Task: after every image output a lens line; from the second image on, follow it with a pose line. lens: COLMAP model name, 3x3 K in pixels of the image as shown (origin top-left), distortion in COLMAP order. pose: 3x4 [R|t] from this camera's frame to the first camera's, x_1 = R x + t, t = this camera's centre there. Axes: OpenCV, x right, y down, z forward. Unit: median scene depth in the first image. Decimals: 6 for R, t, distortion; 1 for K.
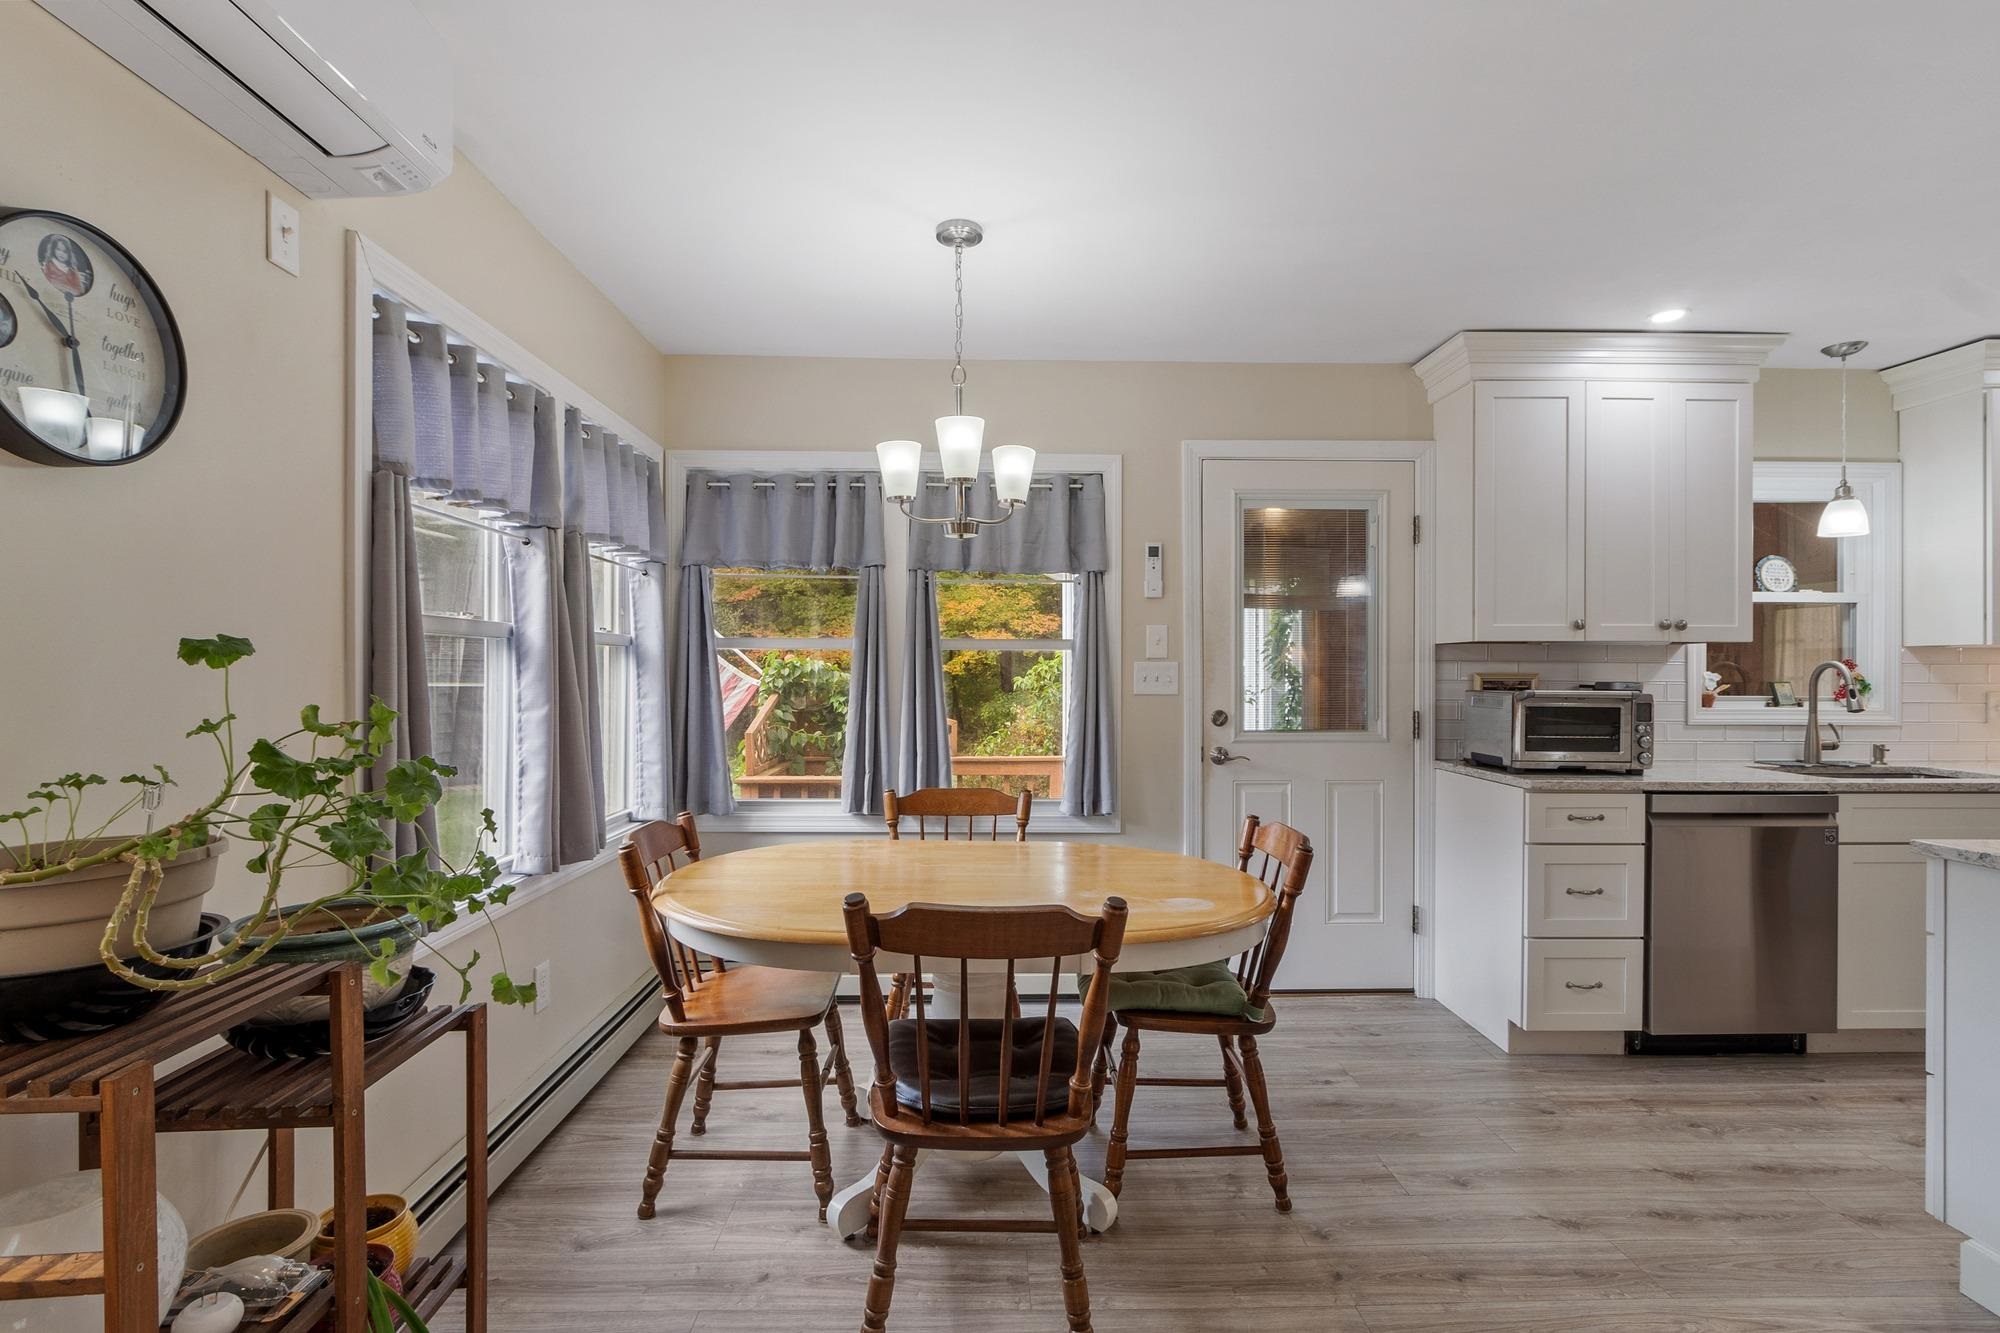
lens RADIAL K [[947.9, 0, 1000.3], [0, 947.9, 671.8], [0, 0, 1]] dist [0.001414, -0.000518]
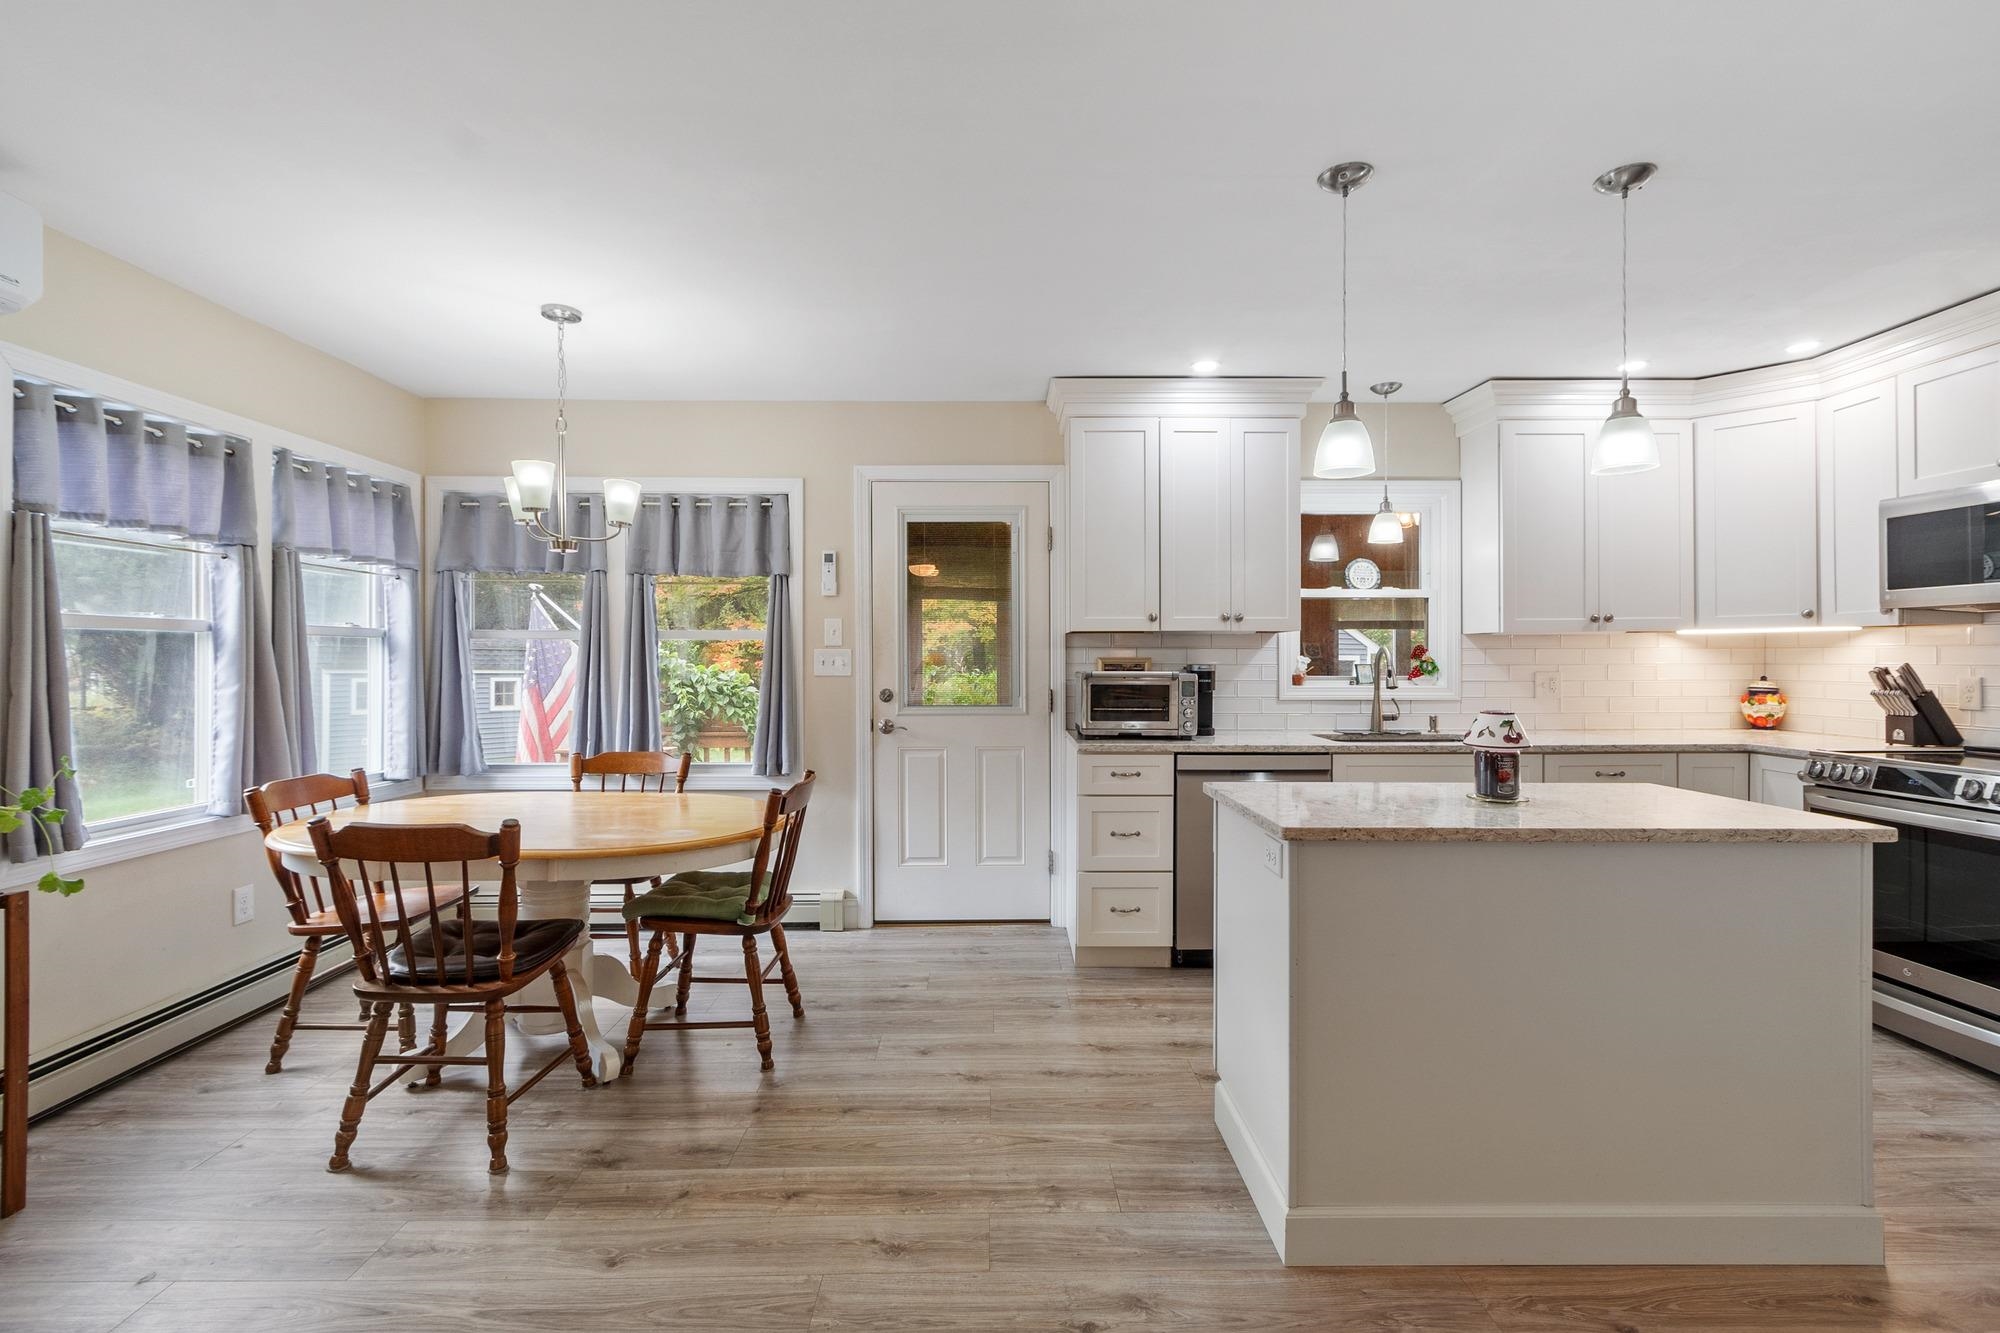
lens RADIAL K [[886.0, 0, 1006.0], [0, 886.0, 664.0], [0, 0, 1]] dist [0.002383, 0.000453]
pose [[0.999919, -0.002872, -0.012403, 0.435358], [0.002948, 0.999977, 0.006056, 0.002697], [0.012385, -0.006092, 0.999905, -0.142243]]
